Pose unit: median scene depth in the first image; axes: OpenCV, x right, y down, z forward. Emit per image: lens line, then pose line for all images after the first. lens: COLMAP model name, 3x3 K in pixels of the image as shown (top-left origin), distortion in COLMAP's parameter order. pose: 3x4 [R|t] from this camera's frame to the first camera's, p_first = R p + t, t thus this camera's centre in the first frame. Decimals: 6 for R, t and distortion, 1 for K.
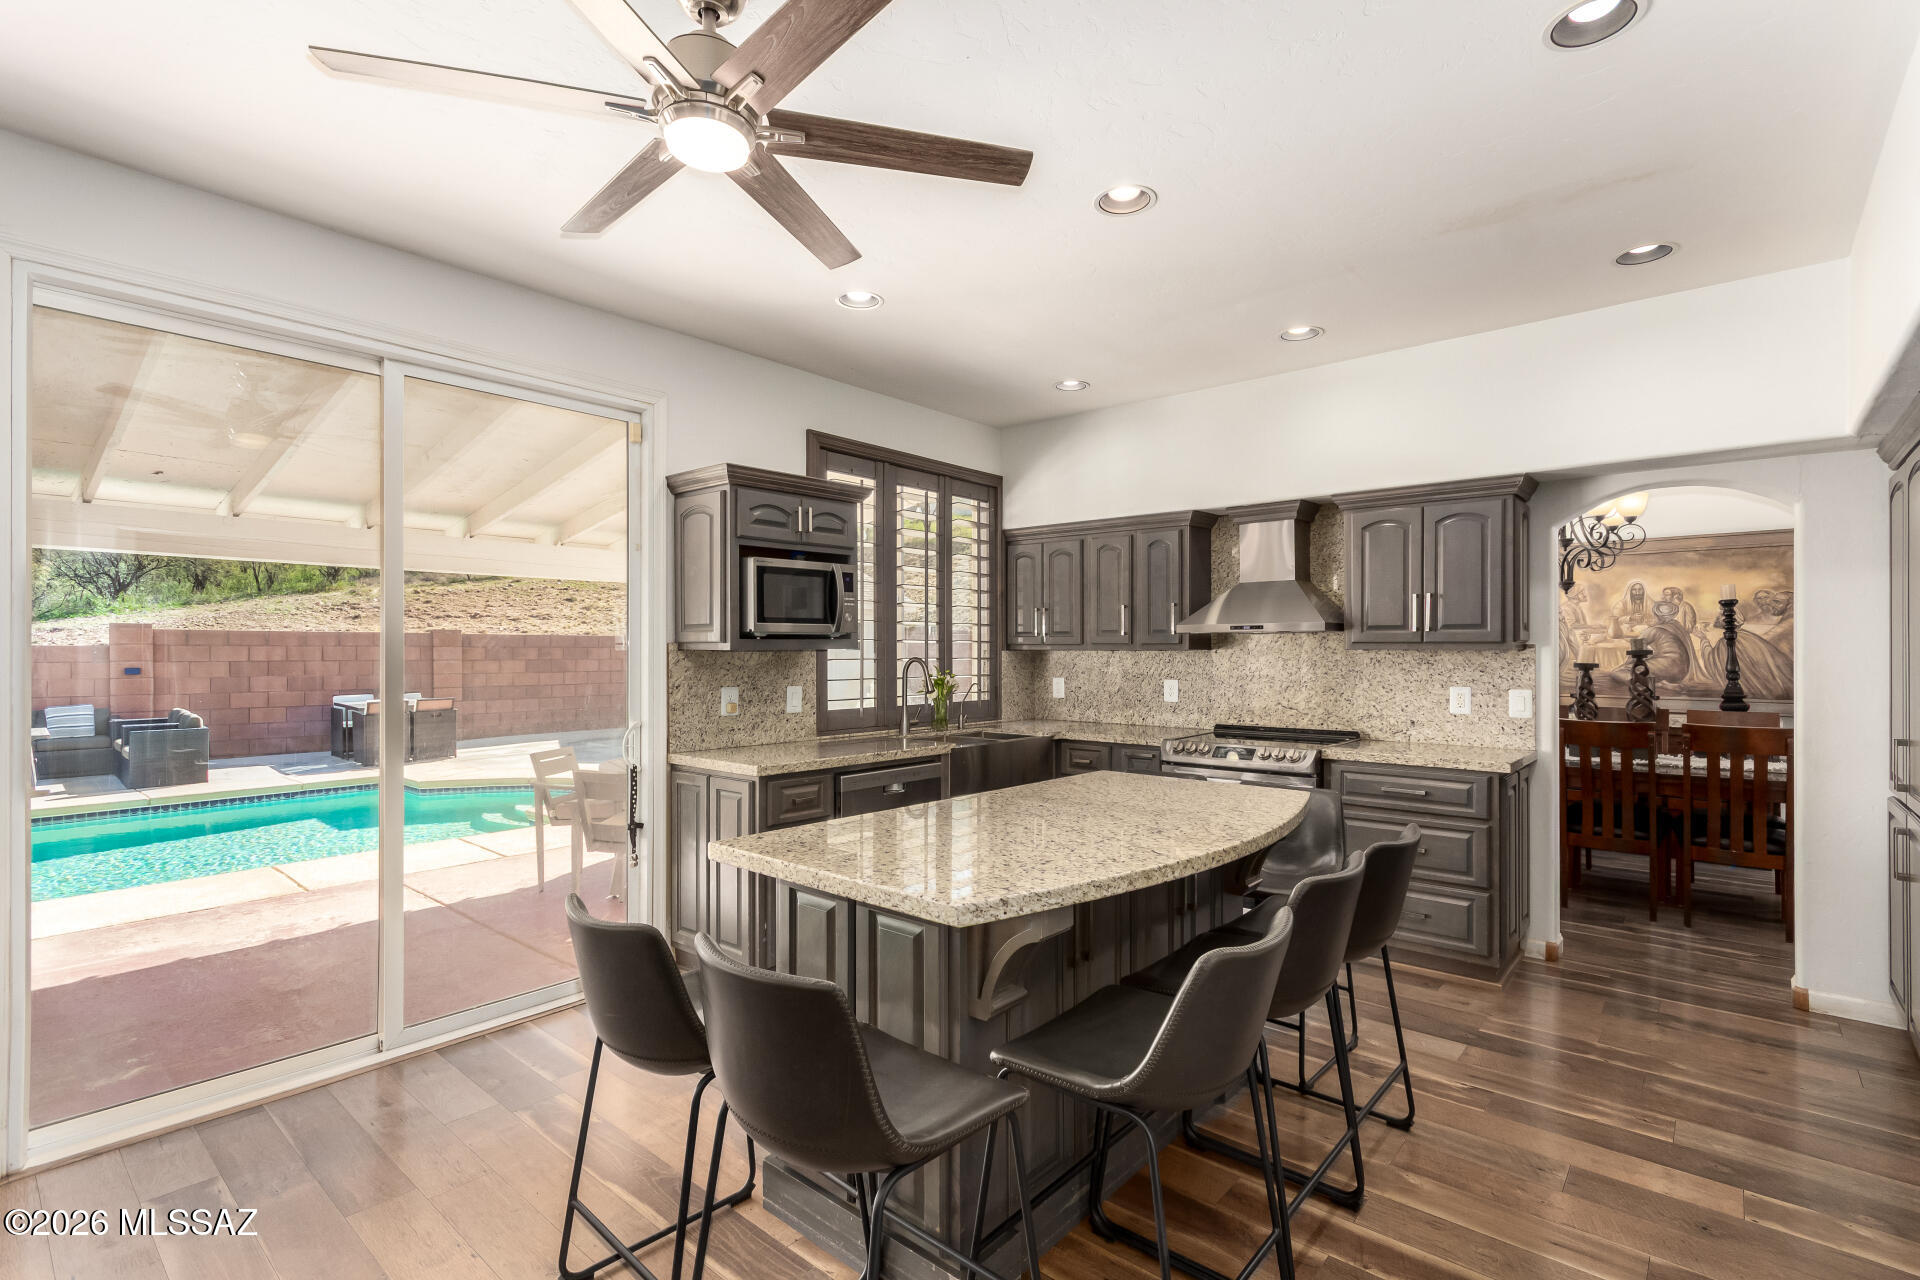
lens RADIAL K [[903.4, 0, 990.8], [0, 903.4, 656.5], [0, 0, 1]] dist [0.016383, 0.000048]
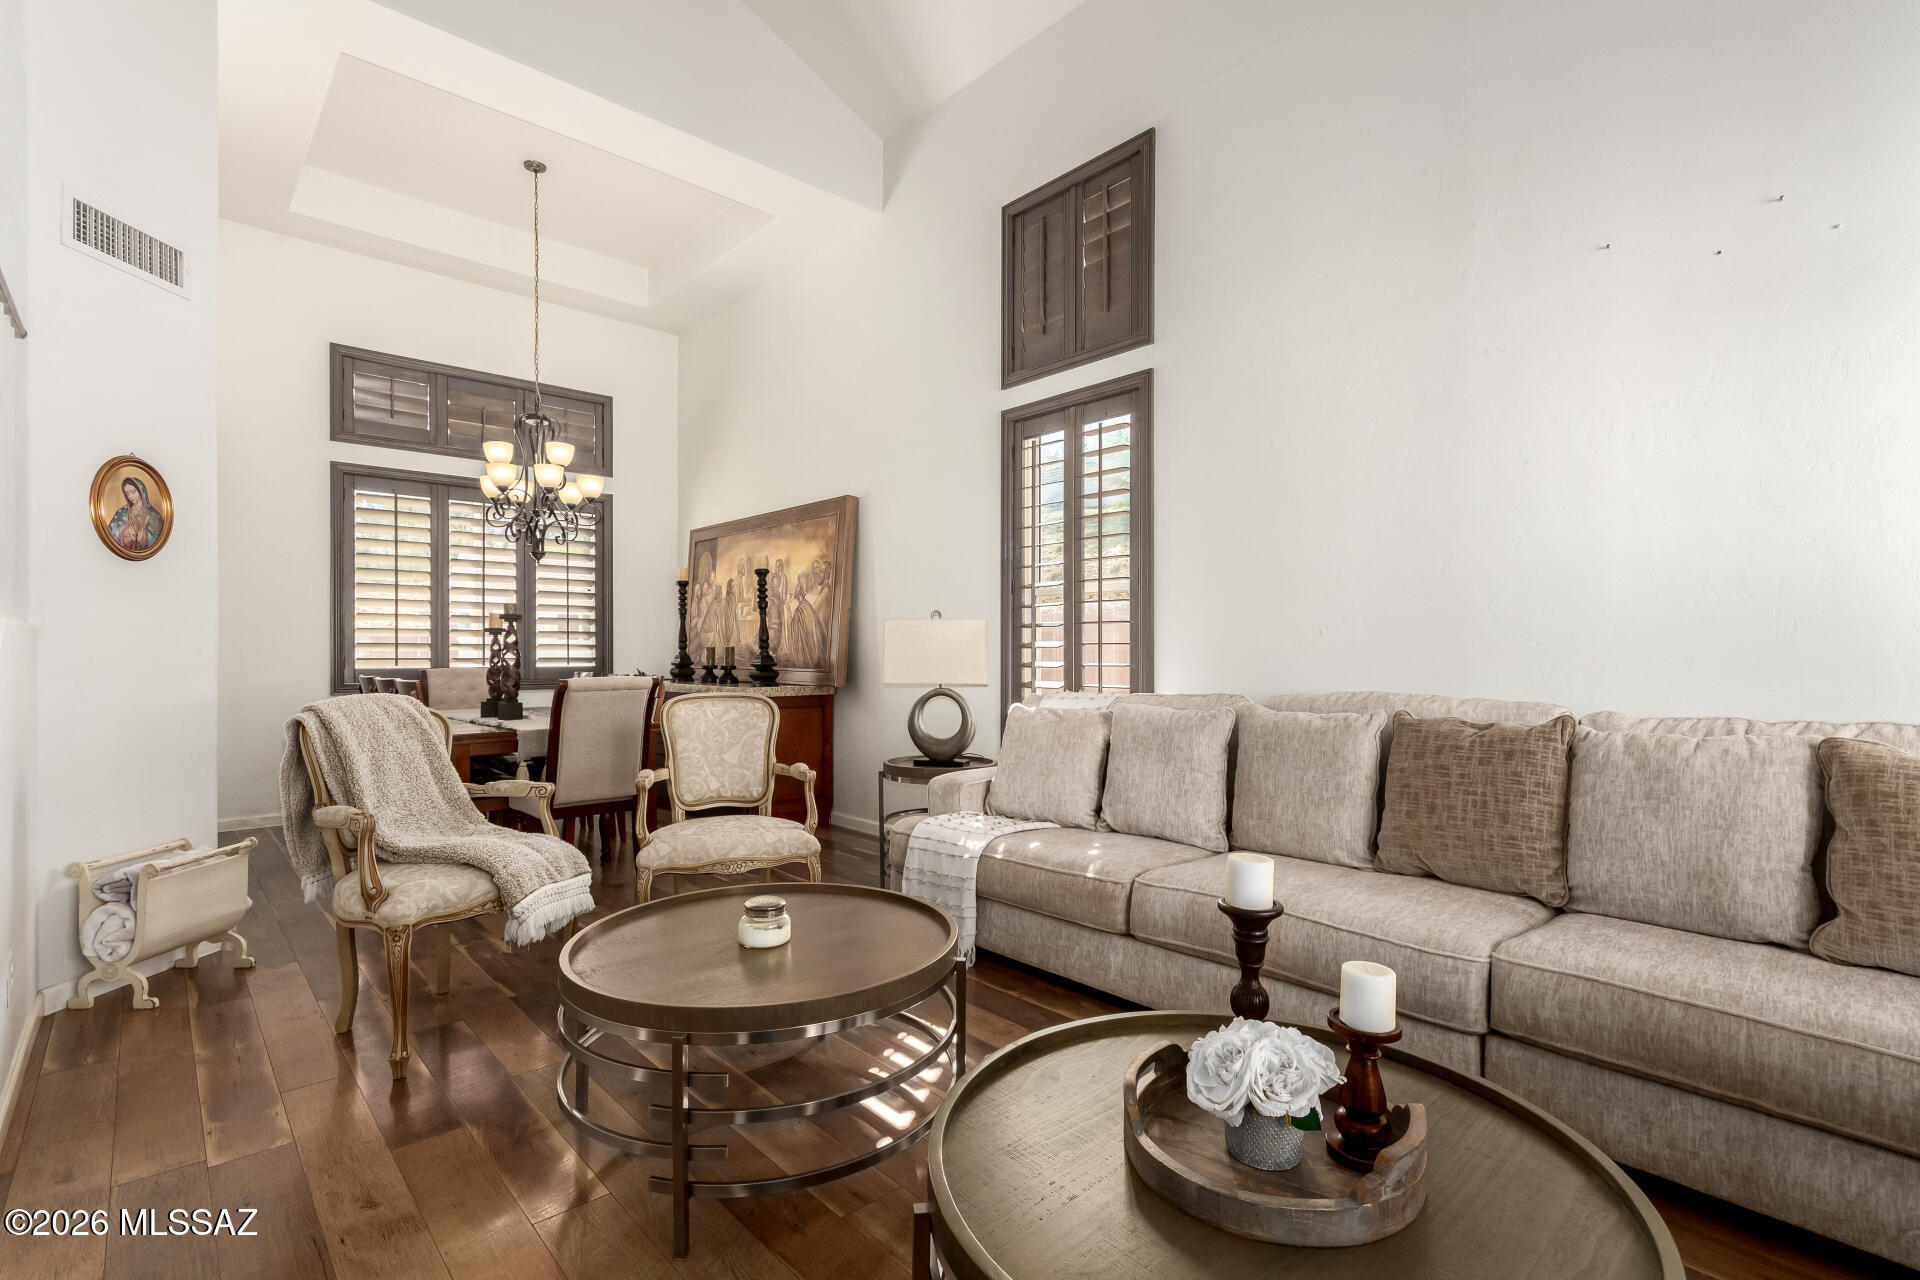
lens RADIAL K [[905.0, 0, 955.6], [0, 905.0, 648.9], [0, 0, 1]] dist [0.016102, -0.000087]
pose [[0.990996, 0.002038, -0.133875, 1.080904], [-0.003861, 0.999903, -0.013359, 0.036077], [0.133835, 0.013756, 0.990908, 0.032457]]
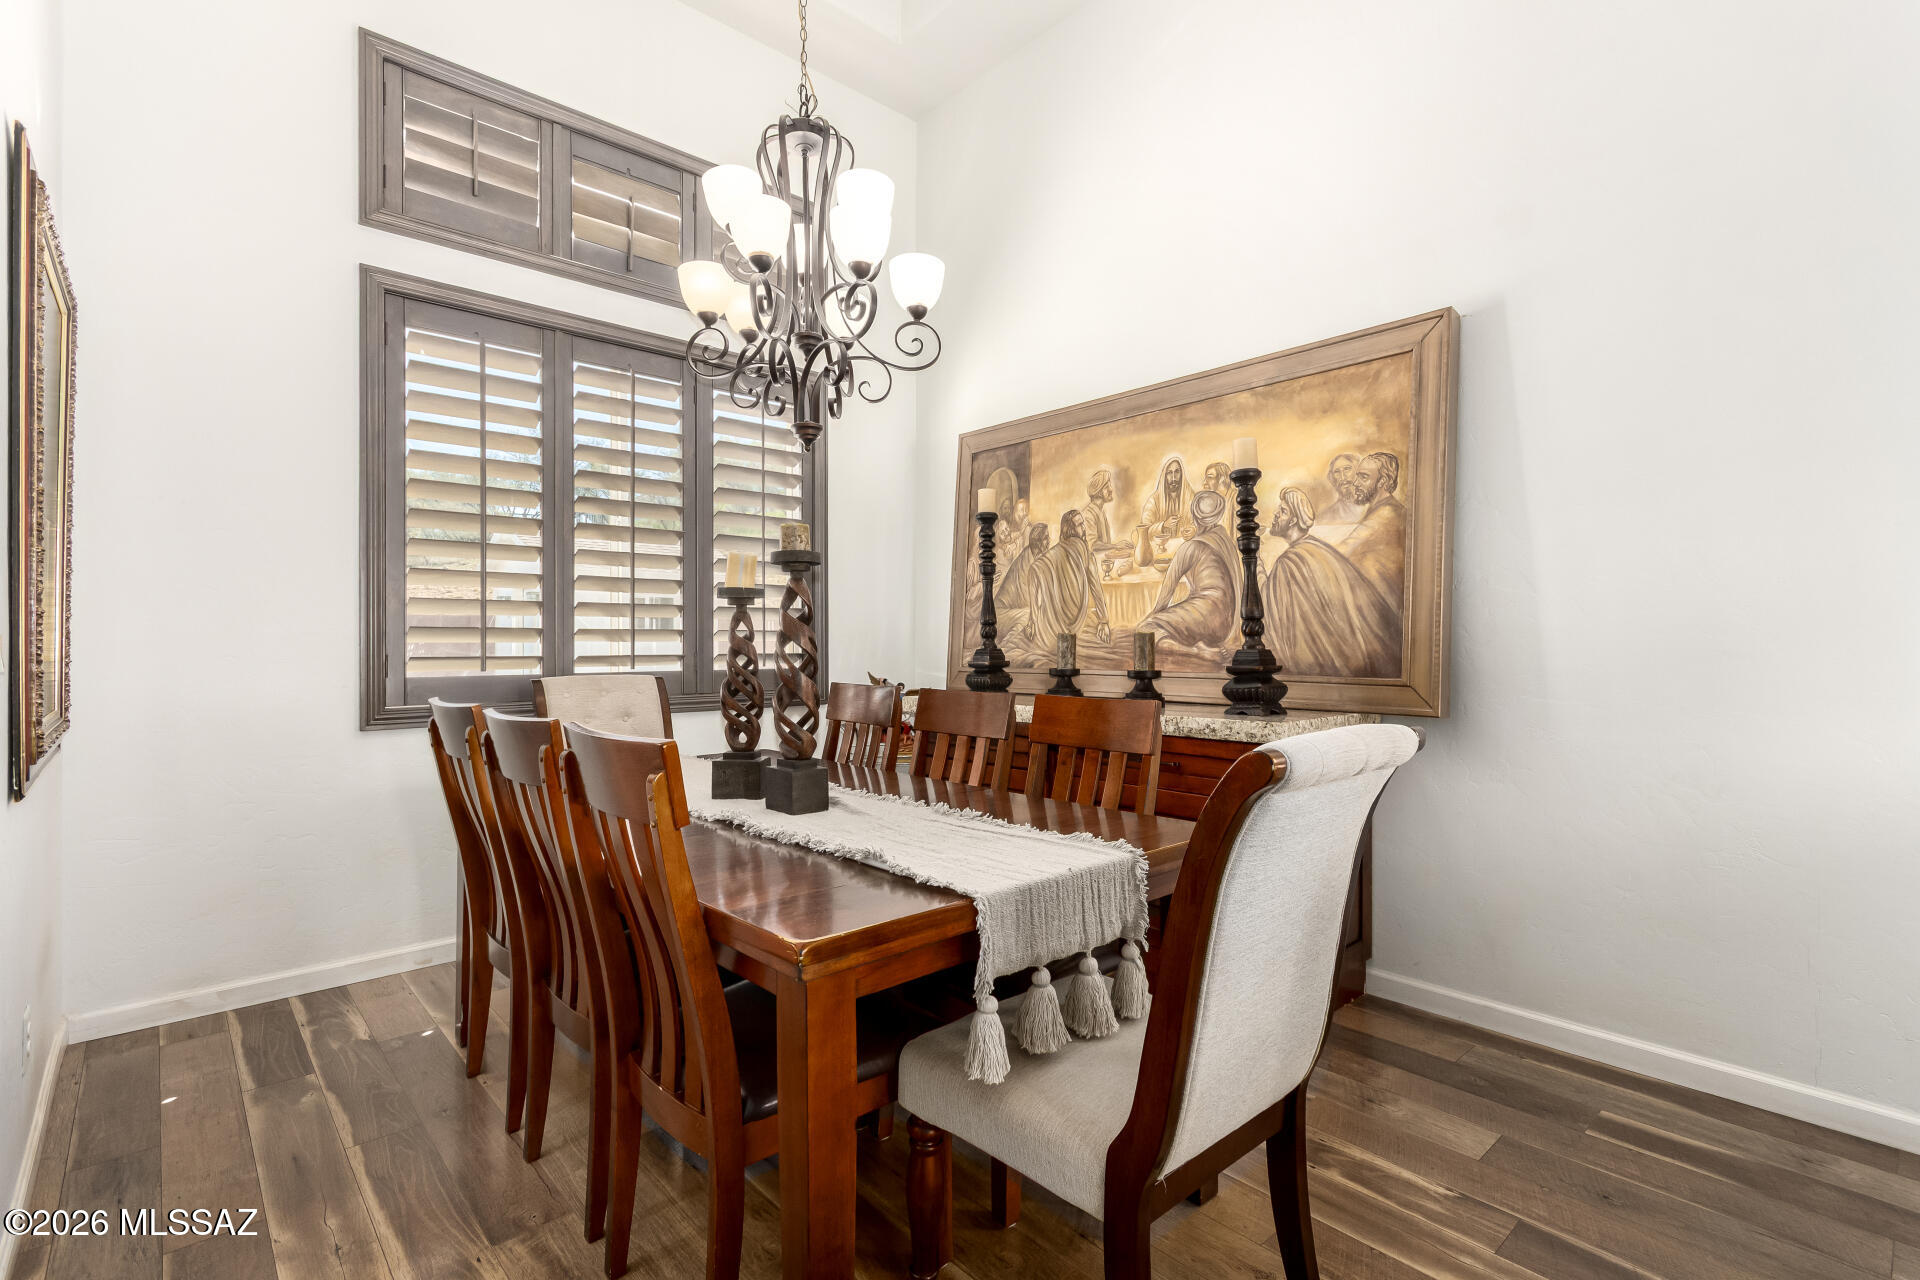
lens RADIAL K [[927.6, 0, 968.0], [0, 927.6, 640.9], [0, 0, 1]] dist [0.000694, 0.000147]
pose [[0.989505, -0.000540, -0.144496, 0.686359], [-0.000903, 0.999950, -0.009921, 0.031122], [0.144494, 0.009947, 0.989456, 0.459017]]
